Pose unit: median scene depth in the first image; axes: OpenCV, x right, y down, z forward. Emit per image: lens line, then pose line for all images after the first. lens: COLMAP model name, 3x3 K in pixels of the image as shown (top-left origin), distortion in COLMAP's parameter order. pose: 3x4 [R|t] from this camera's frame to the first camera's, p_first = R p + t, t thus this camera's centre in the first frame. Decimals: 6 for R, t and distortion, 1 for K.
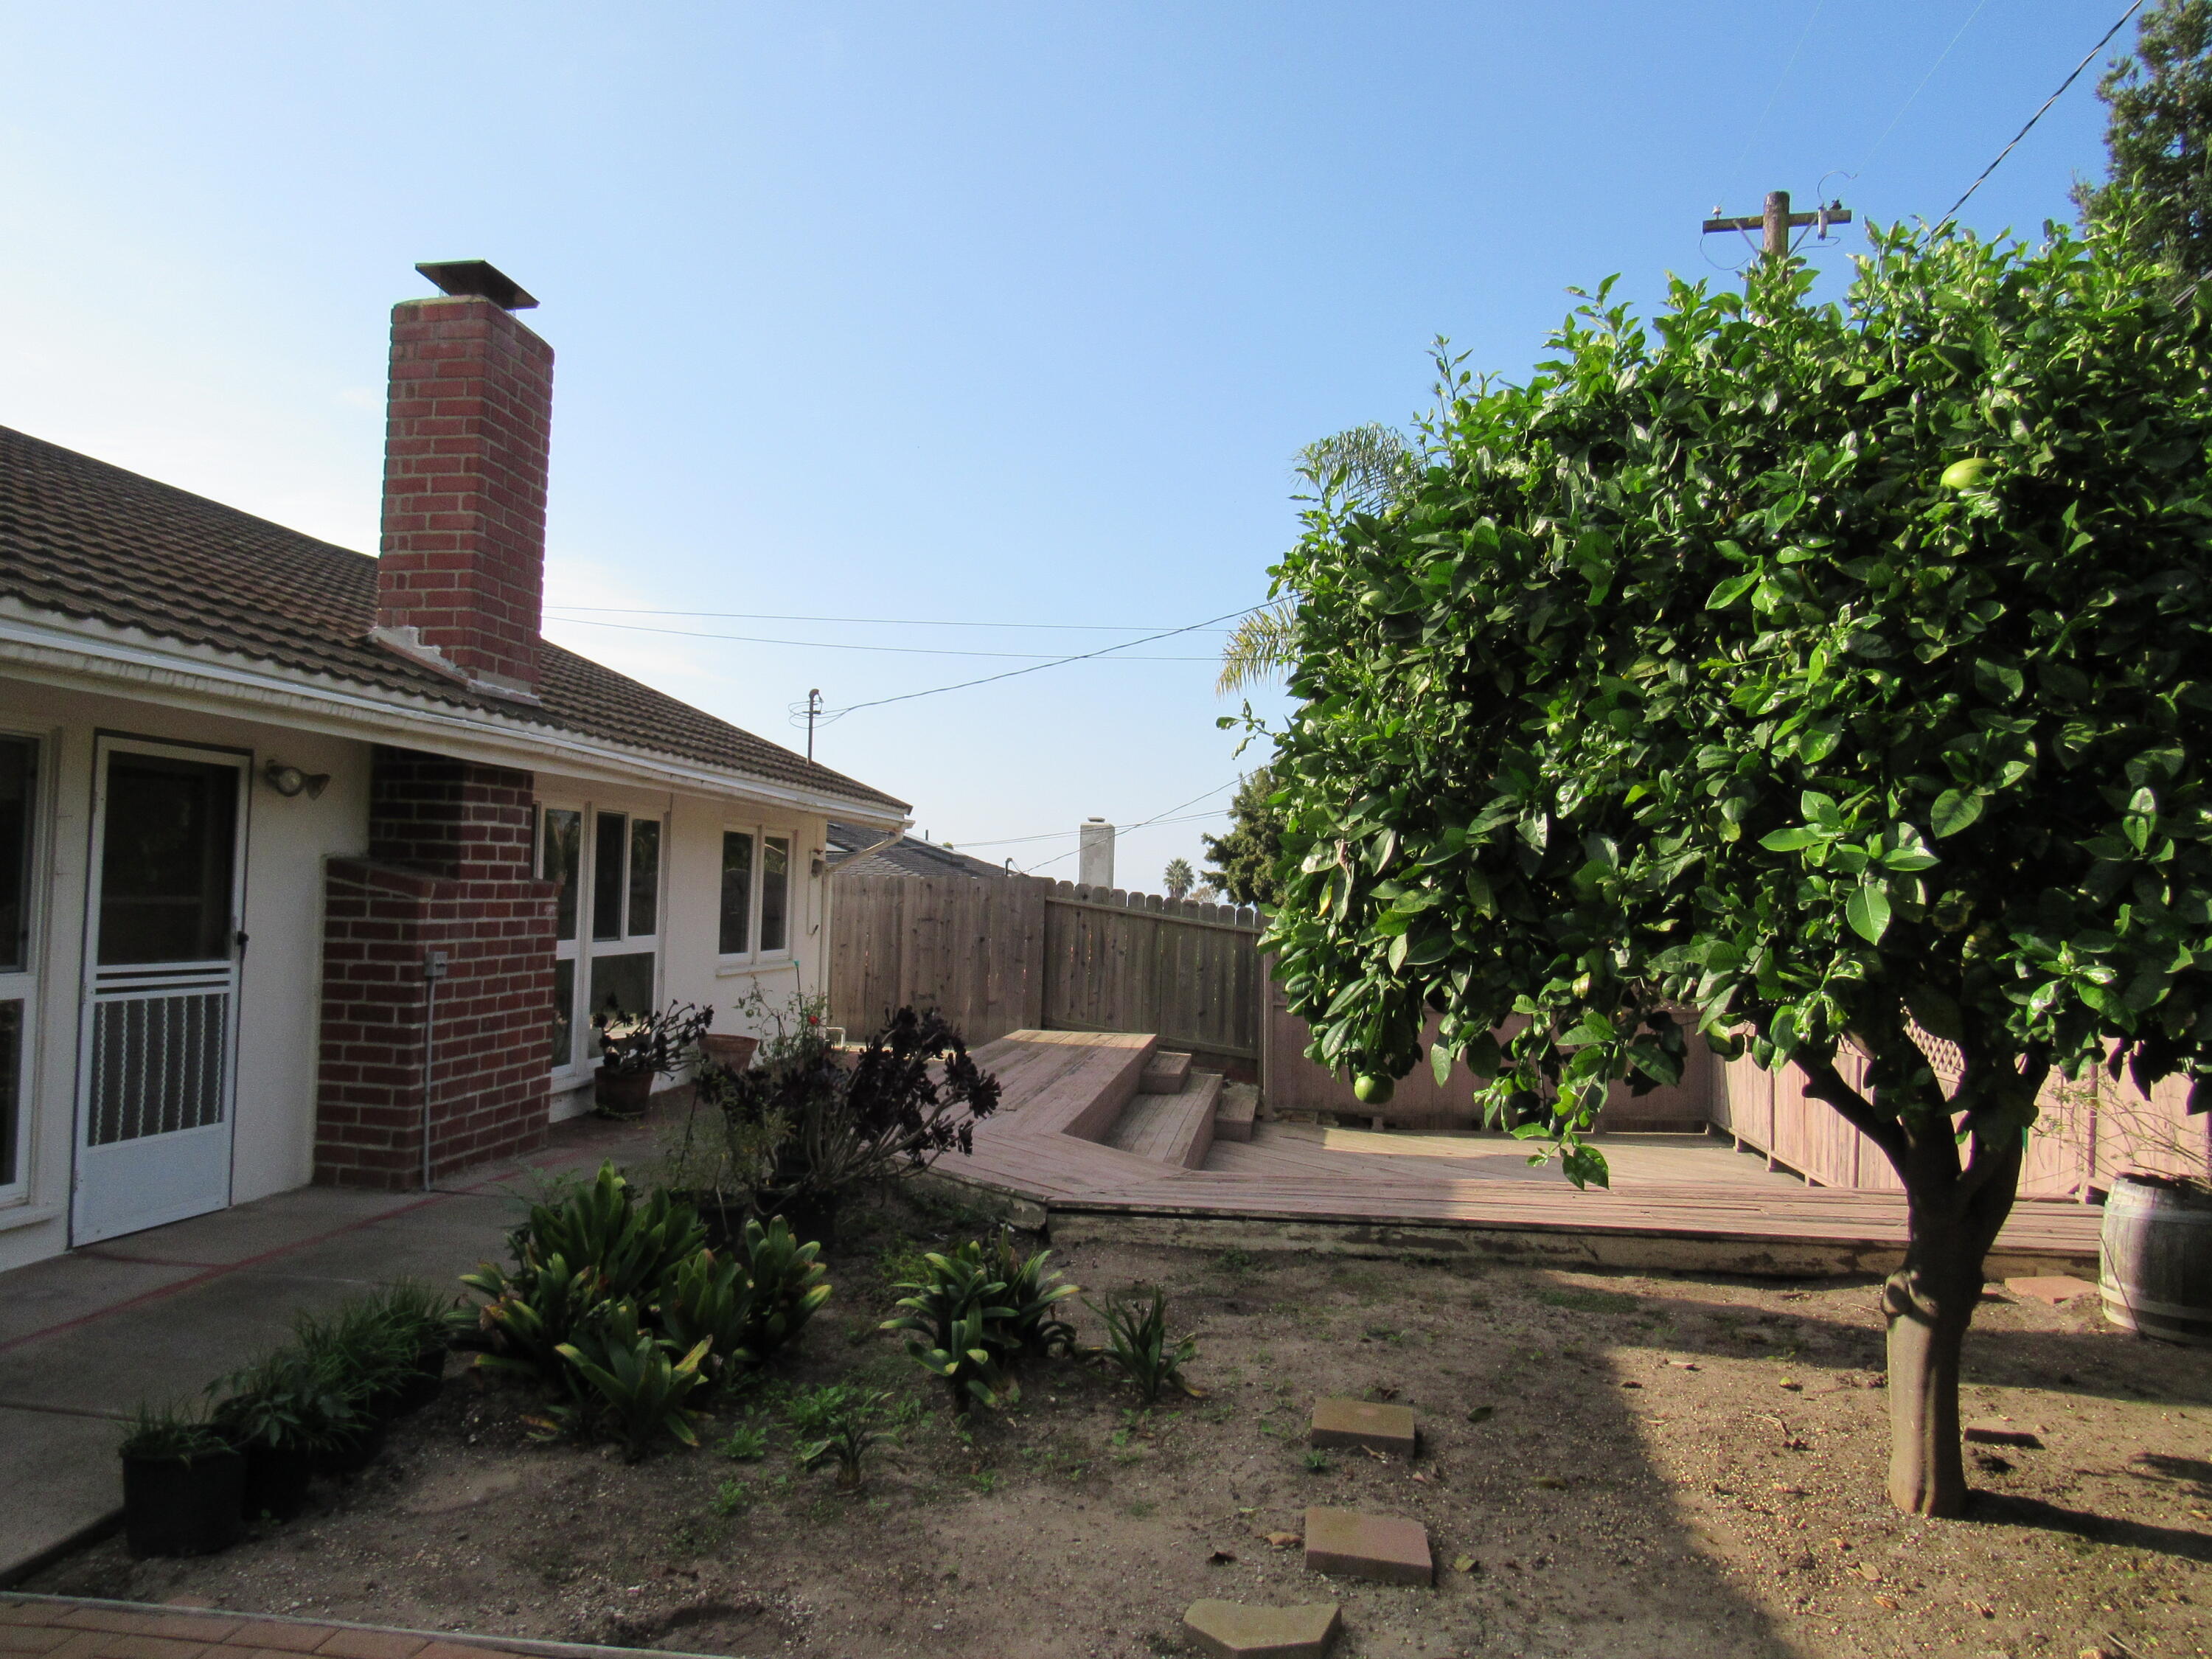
lens RADIAL K [[1584.6, 0, 1095.1], [0, 1584.6, 832.0], [0, 0, 1]] dist [-0.033901, 0.016374]
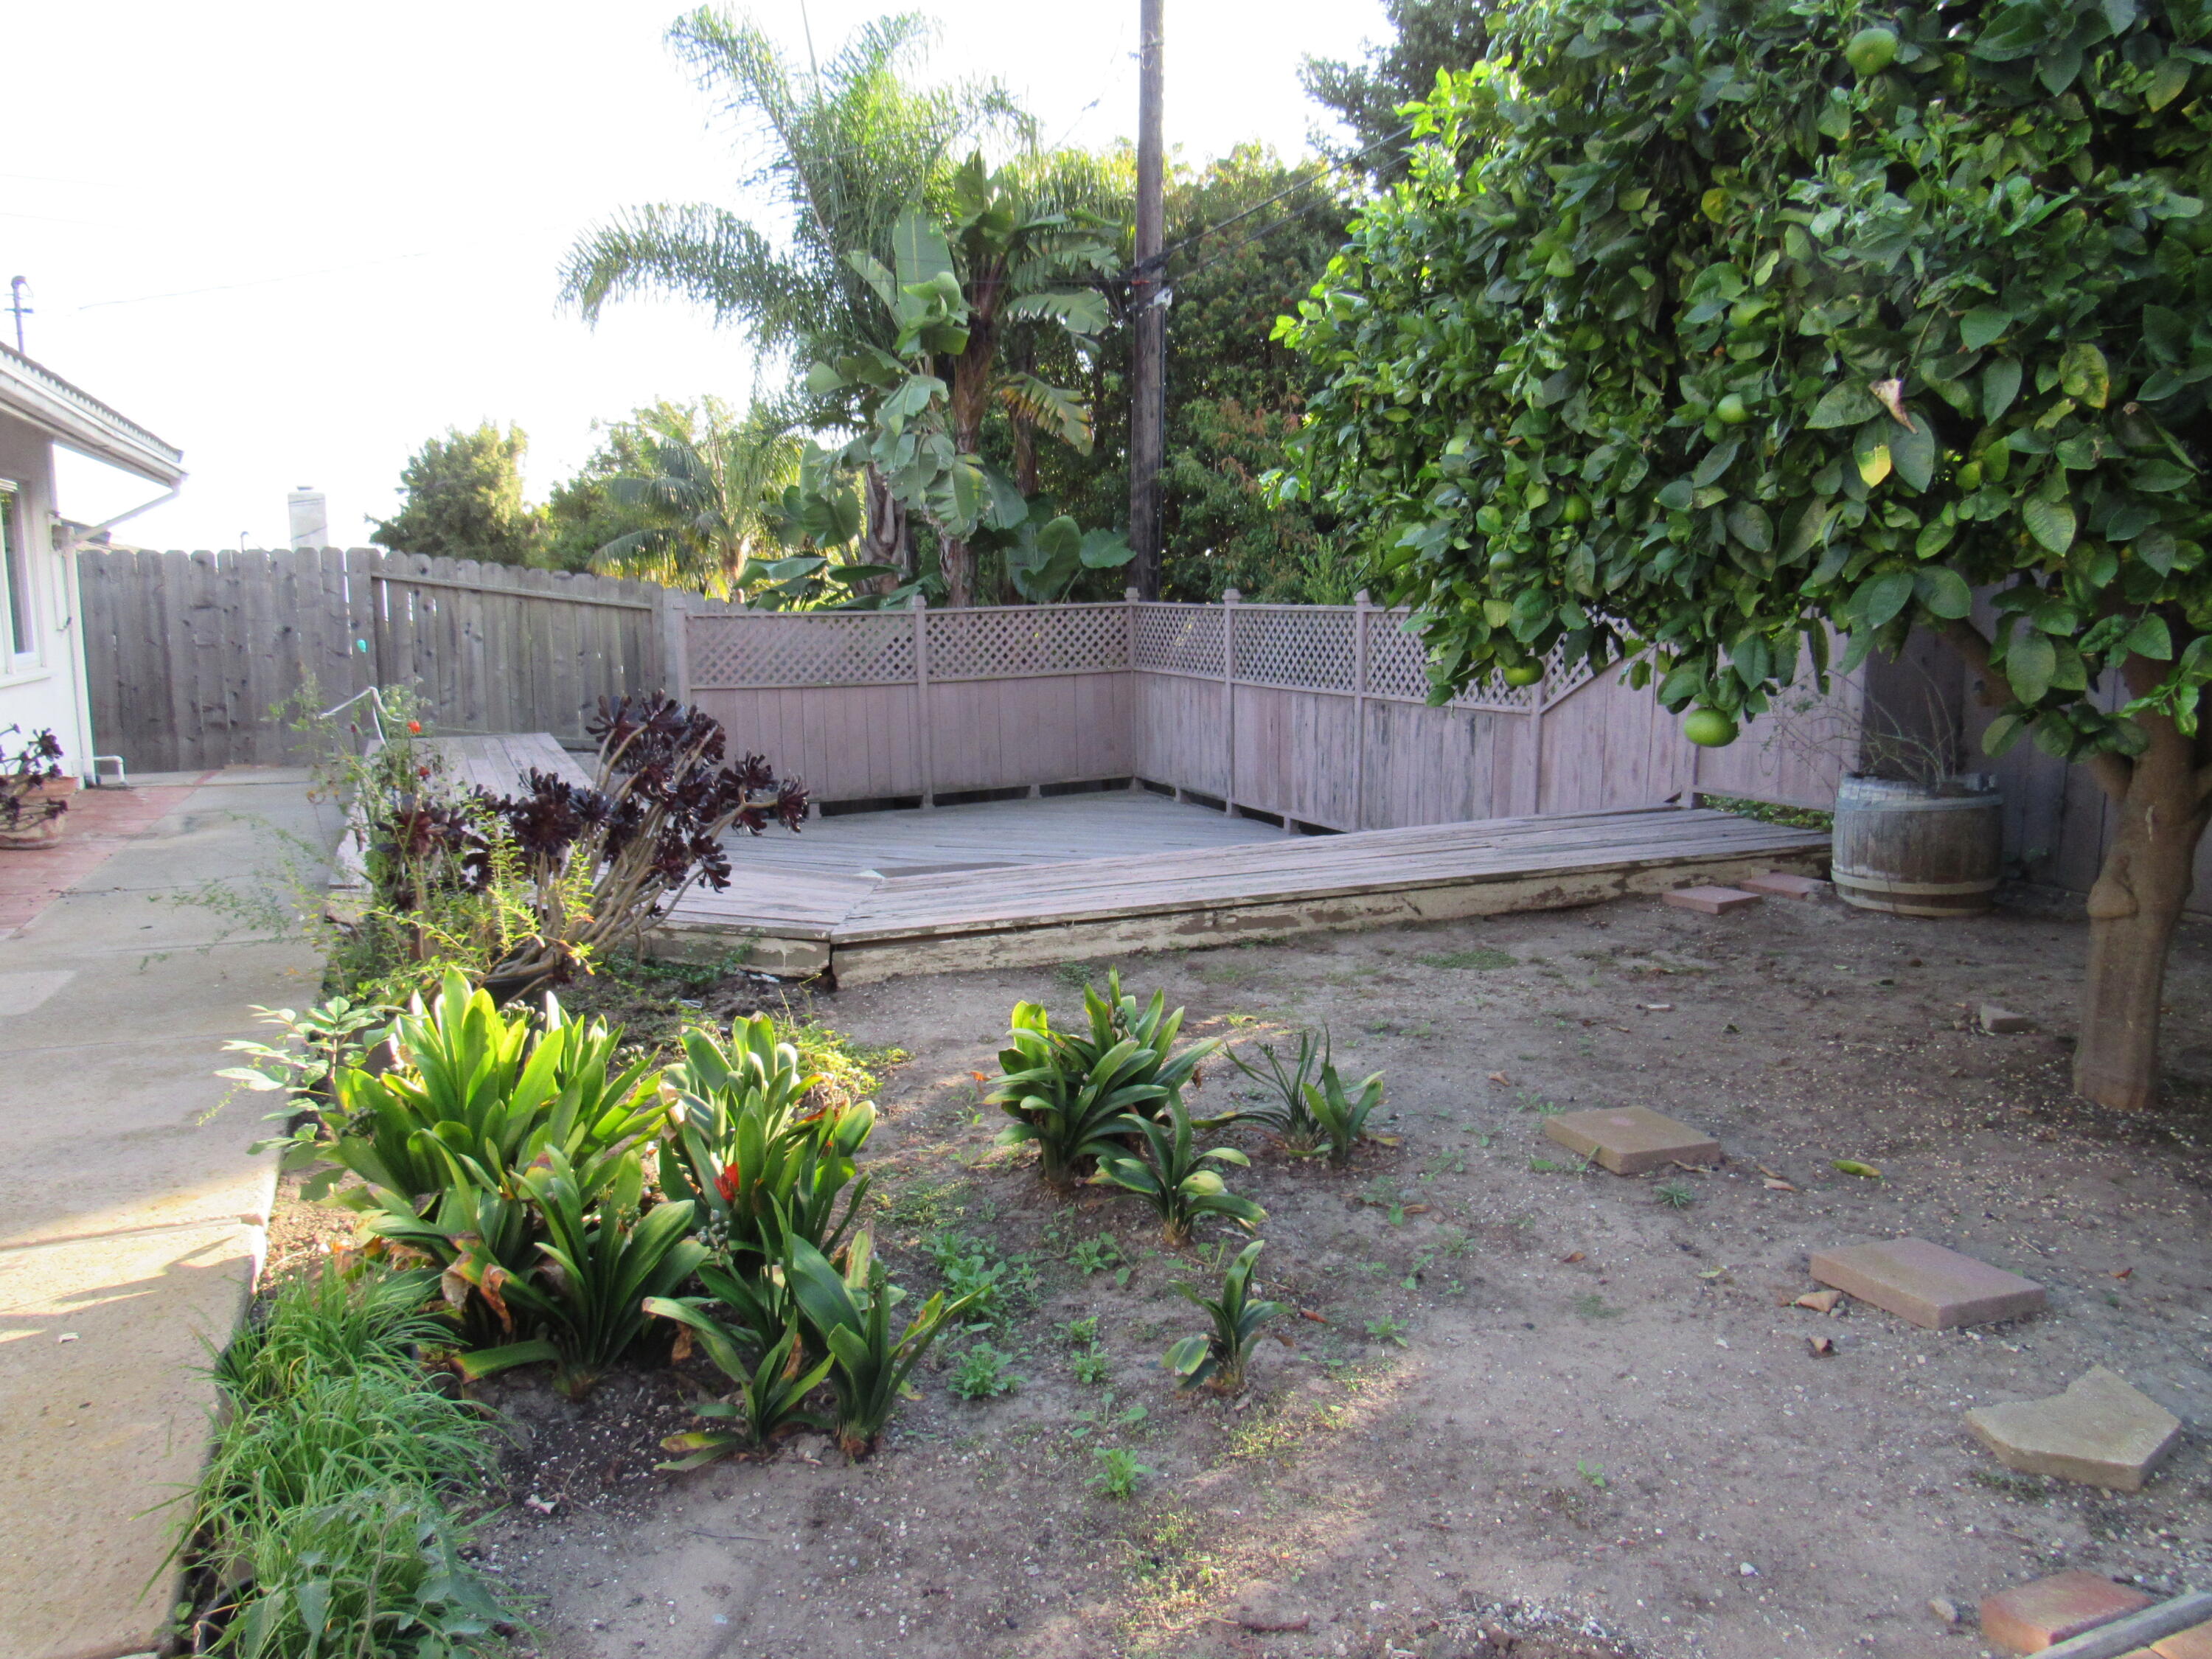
lens RADIAL K [[1584.6, 0, 1106.5], [0, 1584.6, 813.0], [0, 0, 1]] dist [-0.033901, 0.016374]
pose [[0.855196, -0.100807, 0.508408, -0.305867], [0.005444, 0.982597, 0.185671, 0.035731], [-0.518277, -0.156017, 0.840861, 0.310981]]
